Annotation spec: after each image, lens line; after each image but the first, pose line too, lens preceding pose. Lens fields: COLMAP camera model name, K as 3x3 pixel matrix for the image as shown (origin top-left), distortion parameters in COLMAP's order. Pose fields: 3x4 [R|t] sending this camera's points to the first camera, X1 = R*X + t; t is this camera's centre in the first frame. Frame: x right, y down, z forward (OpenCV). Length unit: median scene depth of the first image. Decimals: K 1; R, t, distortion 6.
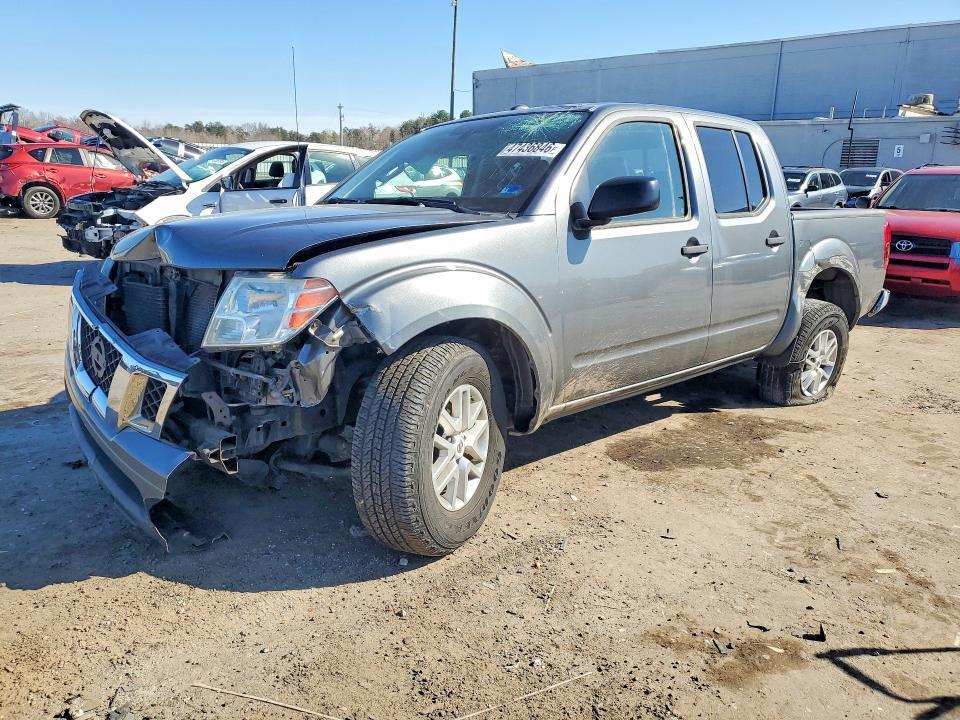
lens RADIAL K [[751.8, 0, 467.1], [0, 751.8, 354.2], [0, 0, 1]] dist [0.008067, 0.004228]
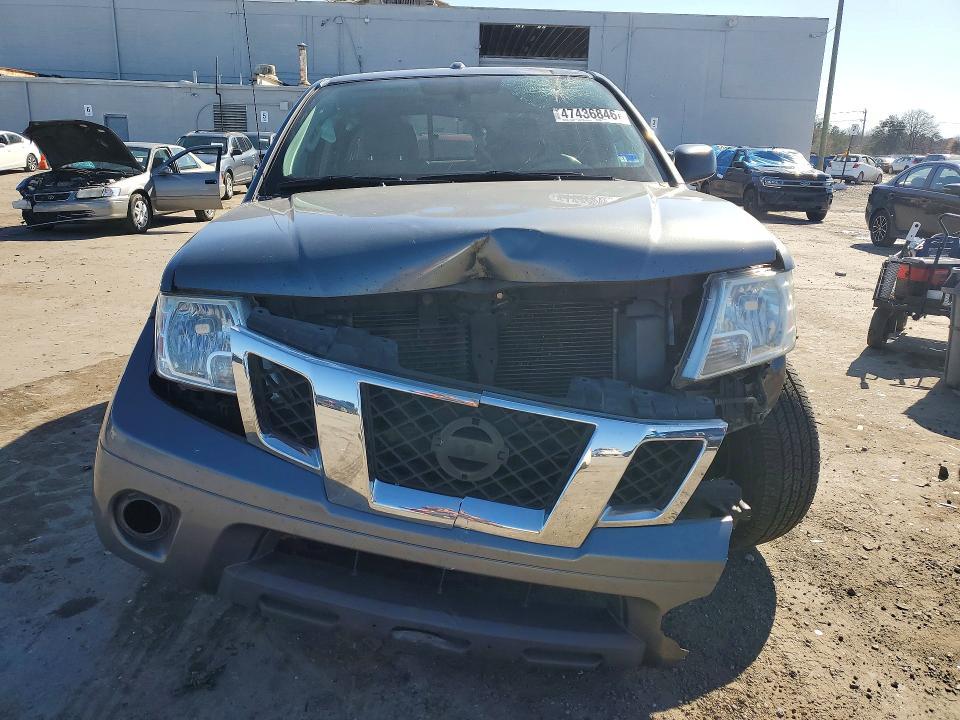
lens RADIAL K [[751.8, 0, 467.1], [0, 751.8, 354.2], [0, 0, 1]] dist [0.008067, 0.004228]
pose [[0.651875, -0.207193, 0.729472, -0.103090], [0.173183, 0.977205, 0.122795, -0.016444], [-0.738286, 0.046285, 0.672898, 0.066115]]
